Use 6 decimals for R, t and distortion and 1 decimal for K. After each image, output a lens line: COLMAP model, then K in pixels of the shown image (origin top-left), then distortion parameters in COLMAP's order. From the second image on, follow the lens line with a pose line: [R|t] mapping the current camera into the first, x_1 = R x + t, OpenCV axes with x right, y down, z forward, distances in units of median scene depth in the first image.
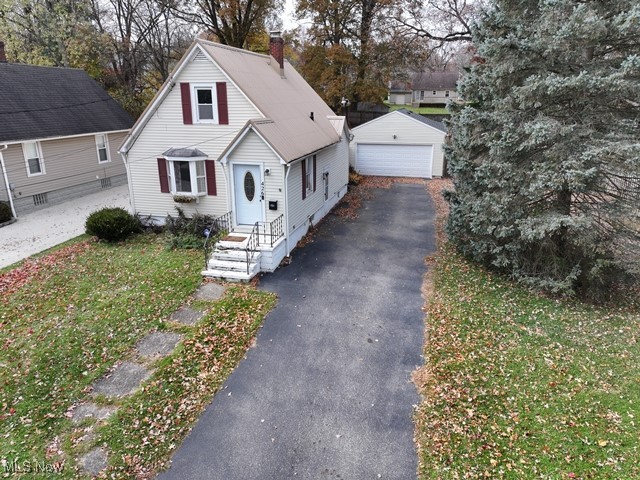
lens RADIAL K [[446.8, 0, 320.0], [0, 446.8, 240.0], [0, 0, 1]] dist [0.004645, 0.003870]
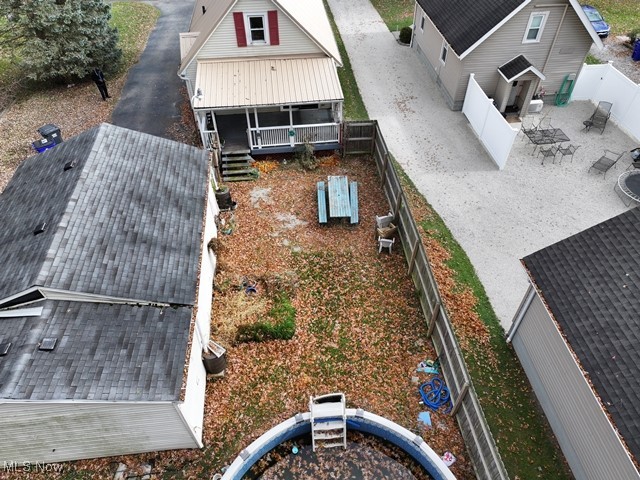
lens RADIAL K [[440.6, 0, 320.0], [0, 440.6, 240.0], [0, 0, 1]] dist [0.022924, 0.001633]
pose [[-0.934373, 0.260171, -0.243430, 0.176812], [-0.102424, 0.458248, 0.882903, -1.378139], [0.341257, 0.849894, -0.401527, 2.718234]]
